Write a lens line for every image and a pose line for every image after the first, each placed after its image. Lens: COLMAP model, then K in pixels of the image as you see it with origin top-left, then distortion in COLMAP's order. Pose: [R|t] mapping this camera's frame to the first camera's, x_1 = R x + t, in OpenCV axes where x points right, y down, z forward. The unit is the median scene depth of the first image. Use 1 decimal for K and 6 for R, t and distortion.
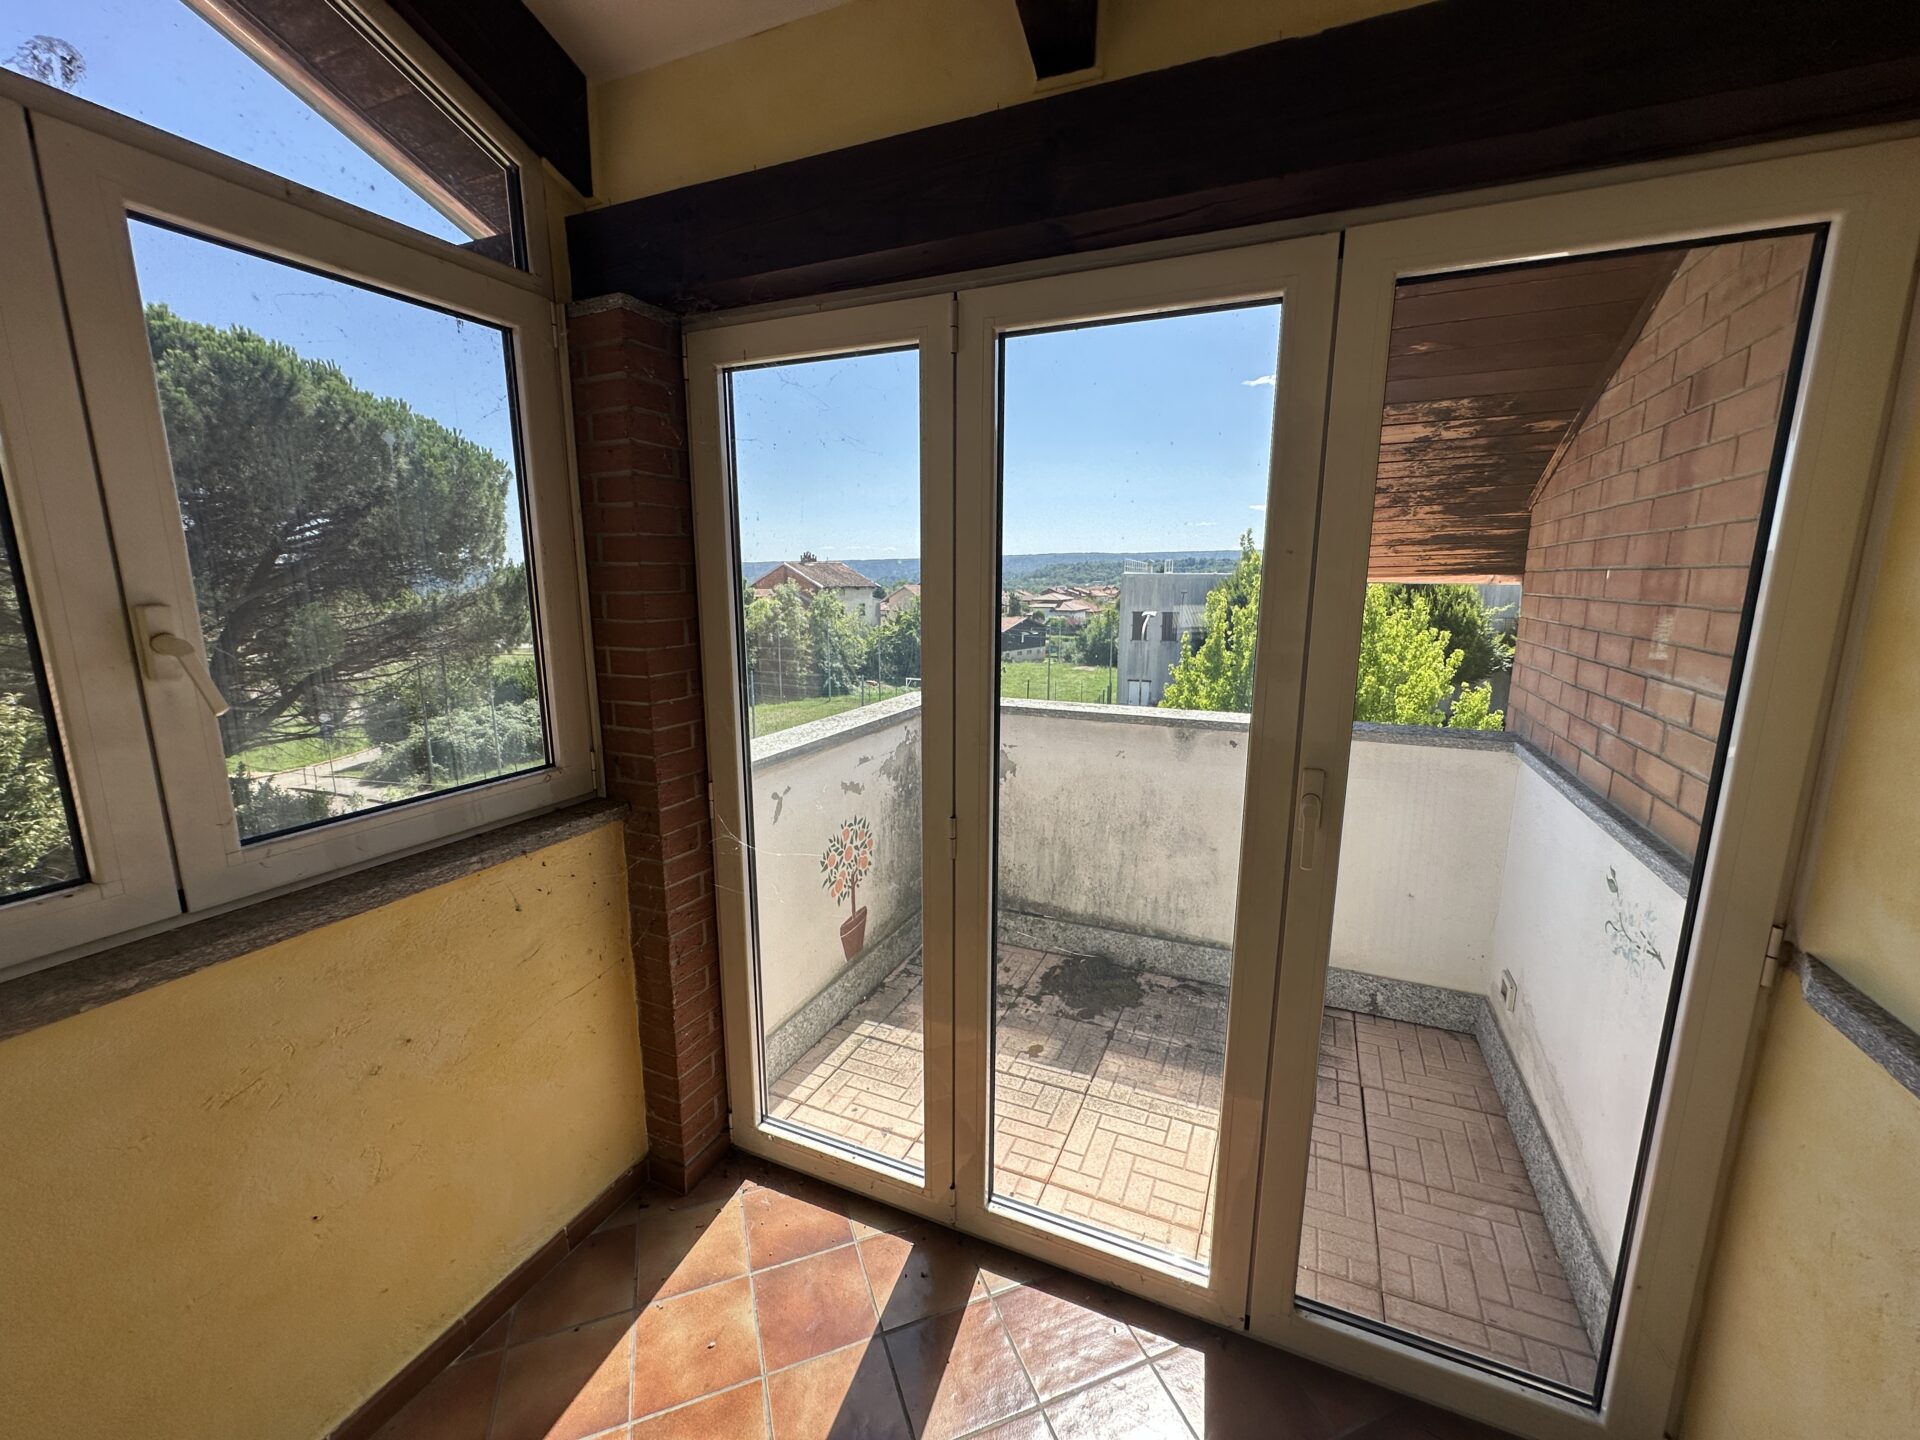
lens RADIAL K [[766.4, 0, 958.1], [0, 766.4, 722.5], [0, 0, 1]] dist [-0.000519, -0.000078]
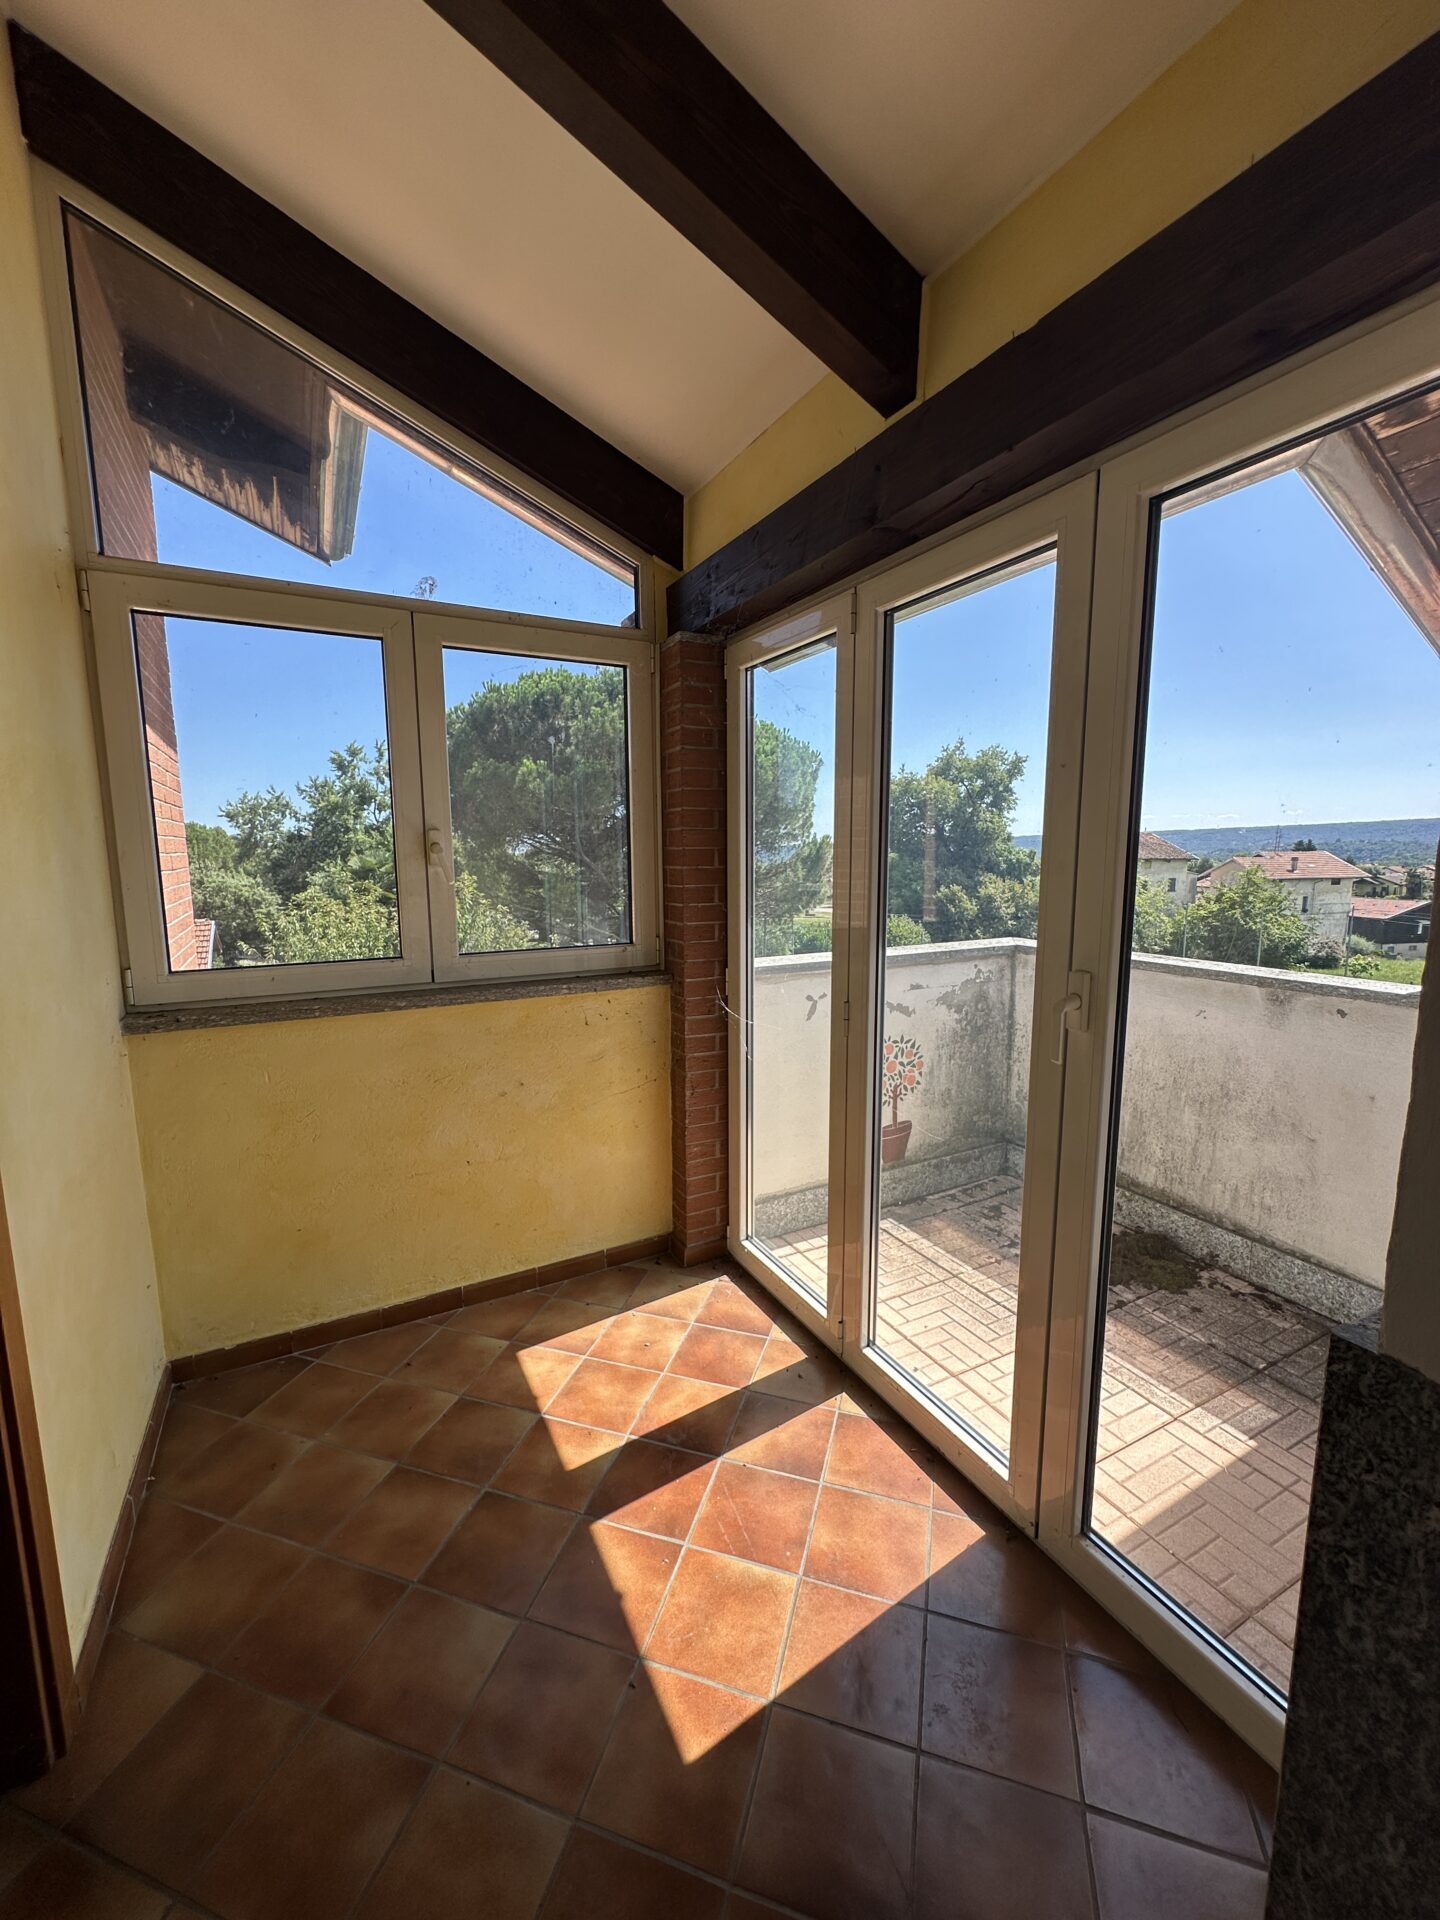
lens RADIAL K [[766.4, 0, 720.0], [0, 766.4, 960.0], [0, 0, 1]] dist [-0.000519, -0.000078]
pose [[0.785993, 0.081213, -0.612879, 0.321086], [-0.109181, 0.993987, -0.008307, 0.048767], [0.608519, 0.073444, 0.790133, -0.055782]]
